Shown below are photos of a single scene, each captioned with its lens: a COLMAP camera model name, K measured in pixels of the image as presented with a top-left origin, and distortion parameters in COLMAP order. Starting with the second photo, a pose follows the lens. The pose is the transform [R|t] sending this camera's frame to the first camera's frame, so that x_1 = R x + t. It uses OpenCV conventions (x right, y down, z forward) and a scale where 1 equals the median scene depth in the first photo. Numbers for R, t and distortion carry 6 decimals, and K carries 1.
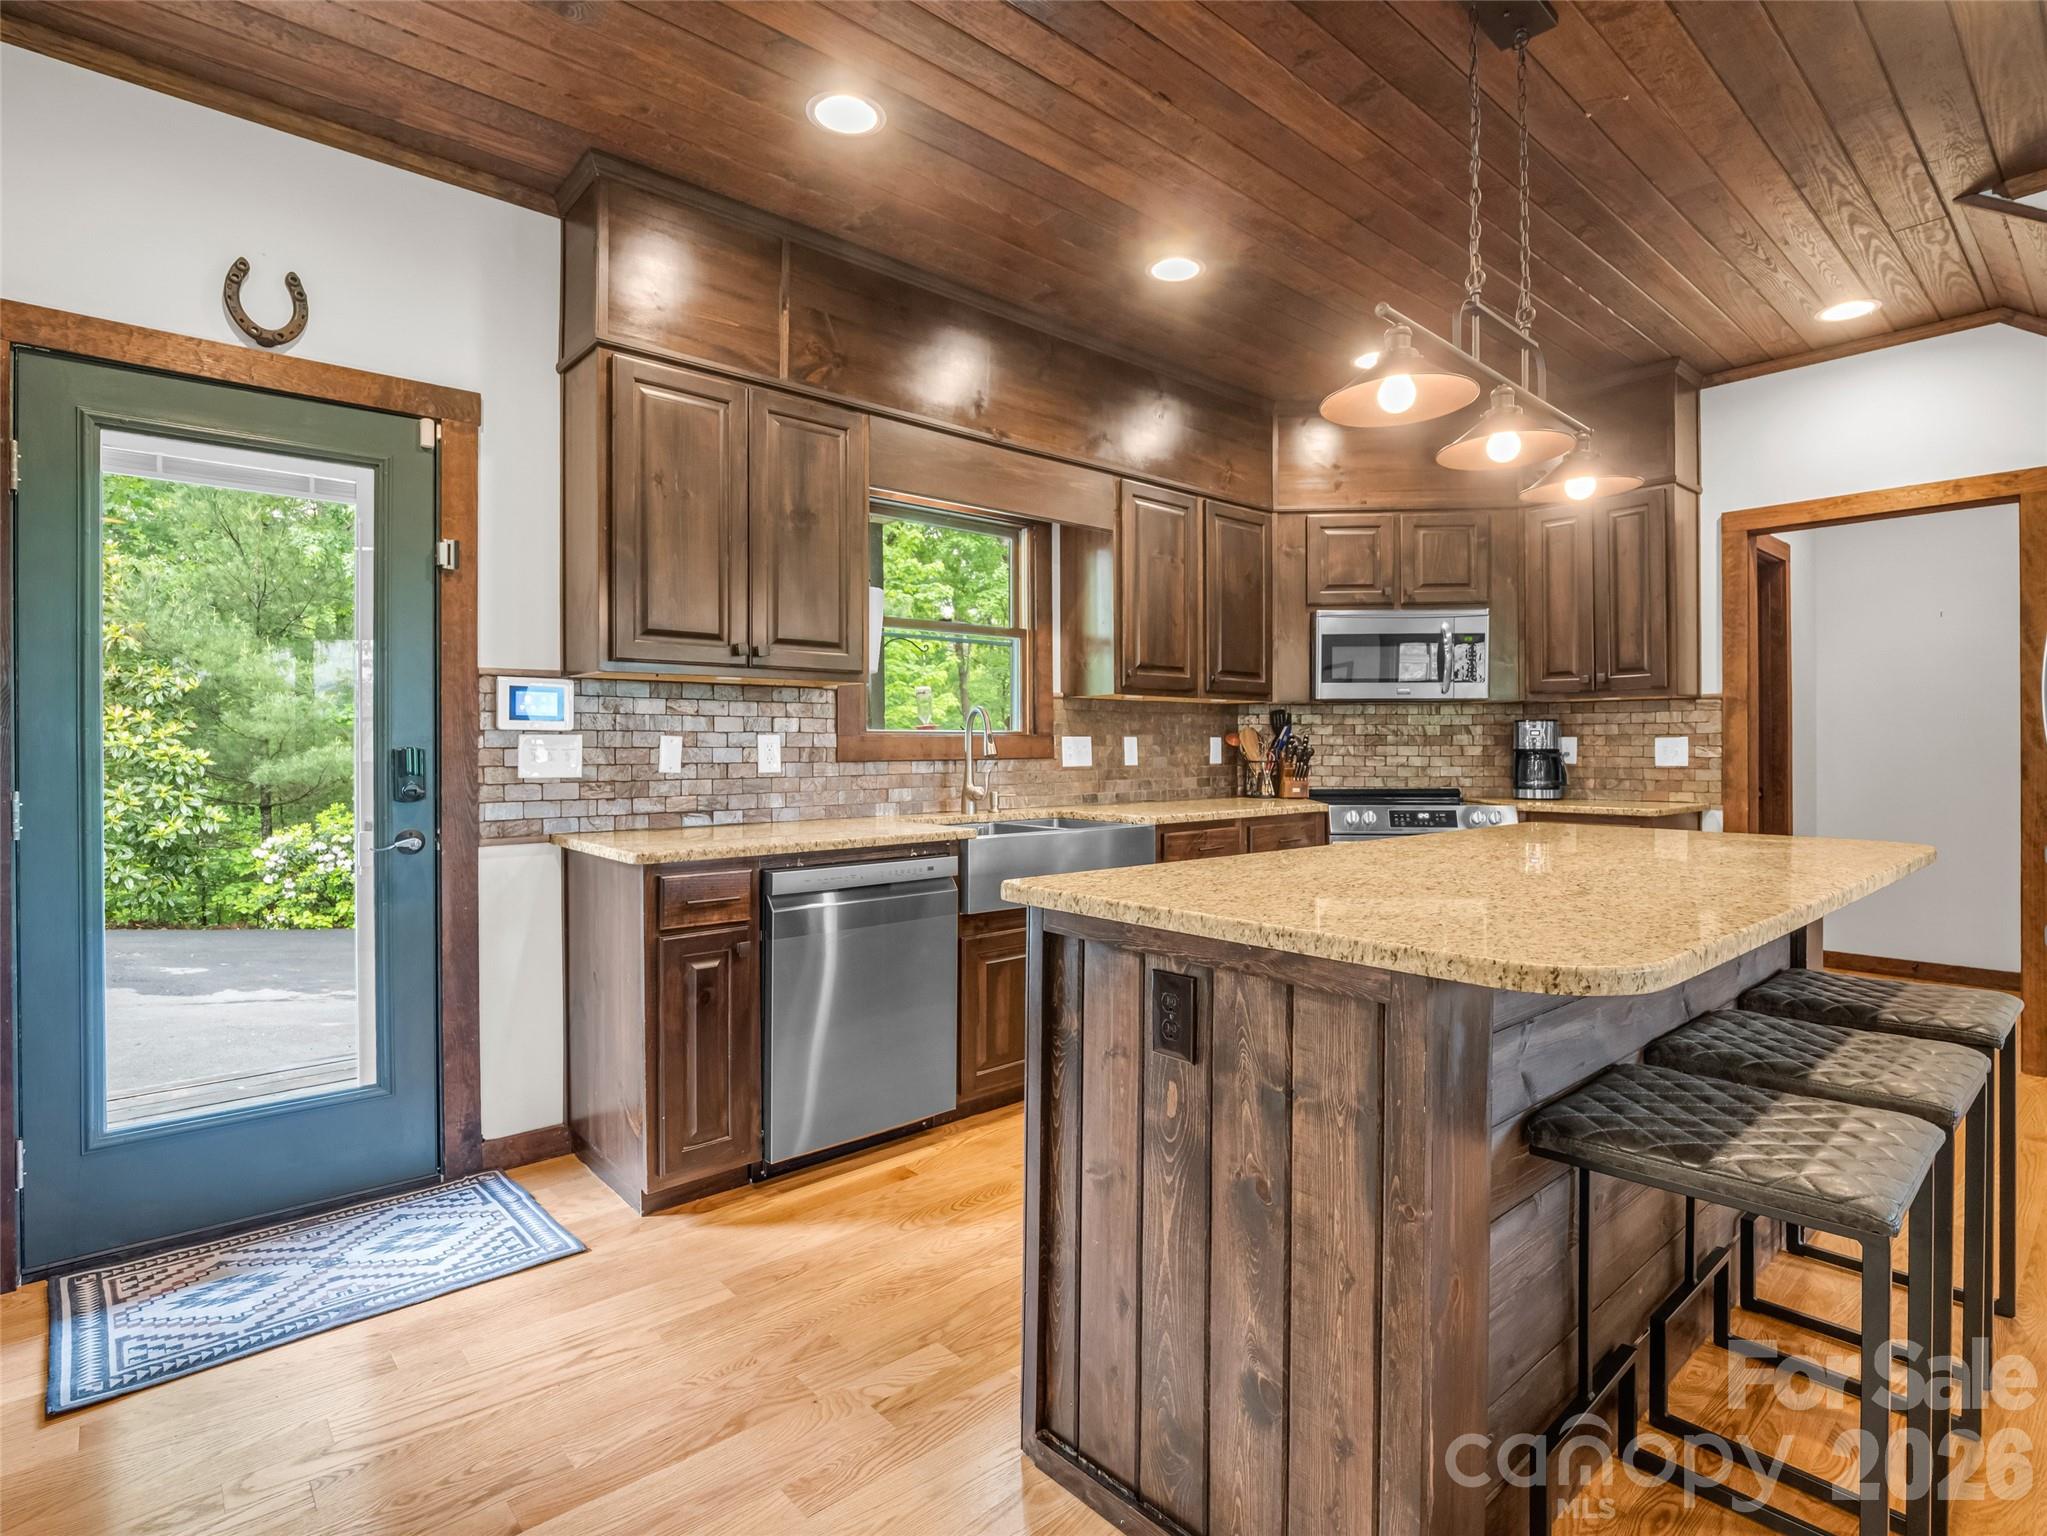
lens RADIAL K [[1028.4, 0, 1080.7], [0, 1028.4, 749.1], [0, 0, 1]] dist [-0.041242, -0.000199]
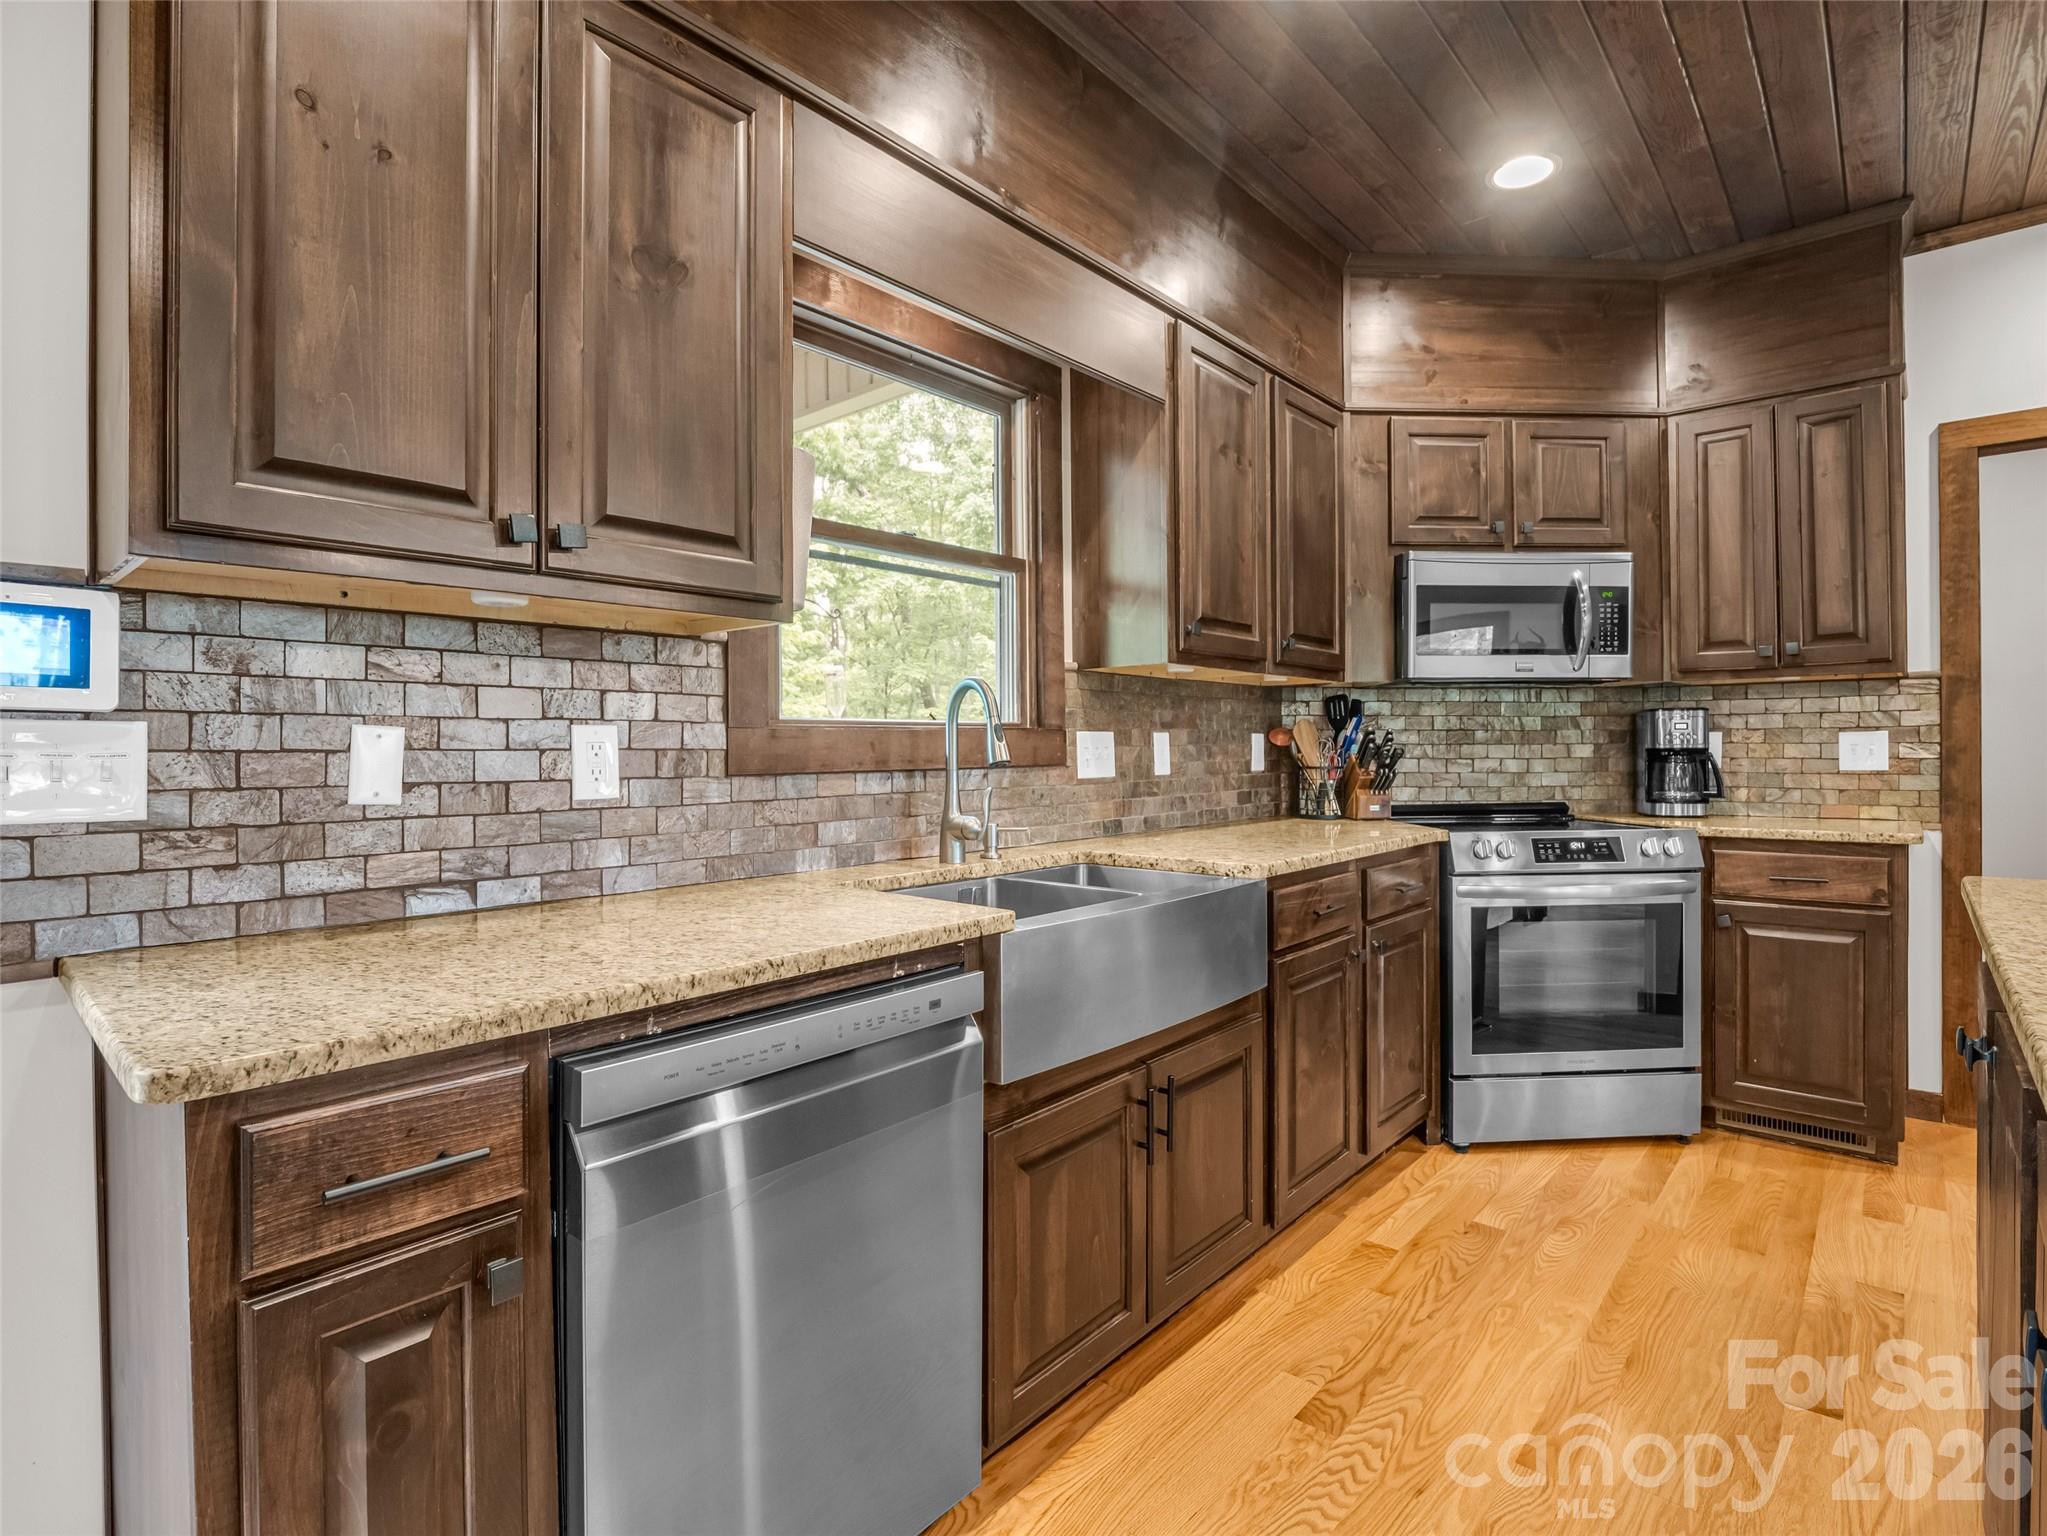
lens RADIAL K [[1020.9, 0, 1024.3], [0, 1020.9, 757.2], [0, 0, 1]] dist [-0.000856, -0.008836]
pose [[0.994966, -0.005306, 0.100073, -0.105750], [0.004802, 0.999975, 0.005278, 0.000359], [-0.100098, -0.004771, 0.994966, 0.350274]]
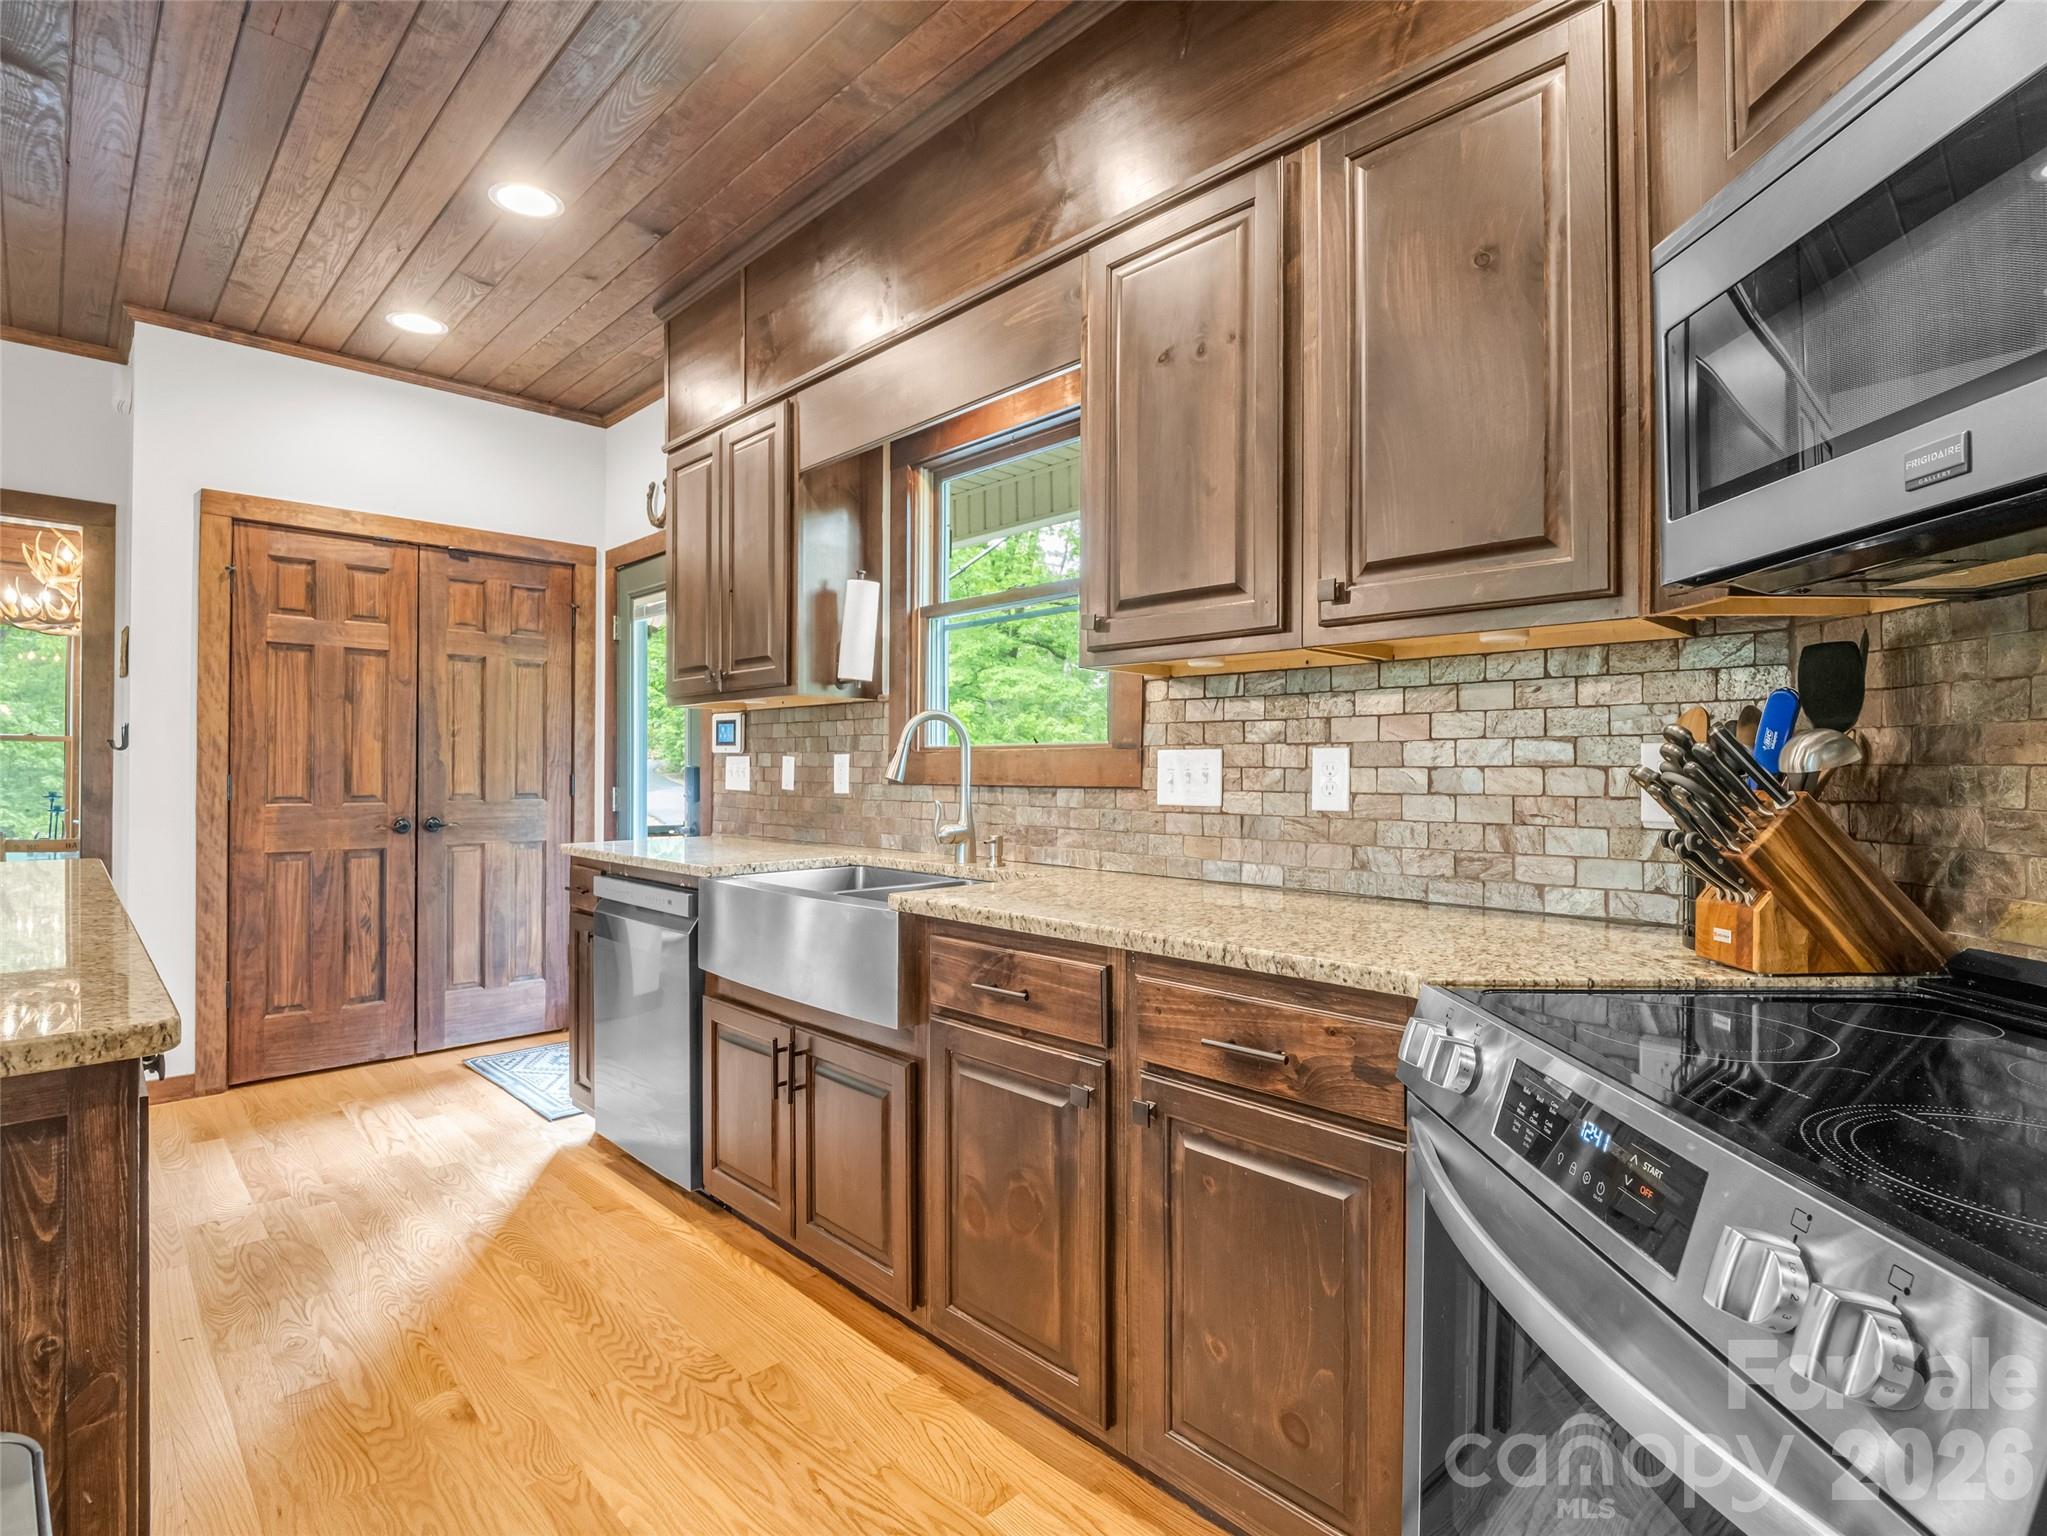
lens RADIAL K [[1020.9, 0, 1024.3], [0, 1020.9, 757.2], [0, 0, 1]] dist [-0.000856, -0.008836]
pose [[0.013125, -0.009049, -0.999873, 0.502368], [-0.006243, 0.999939, -0.009131, -0.002375], [0.999894, 0.006363, 0.013068, 0.868349]]
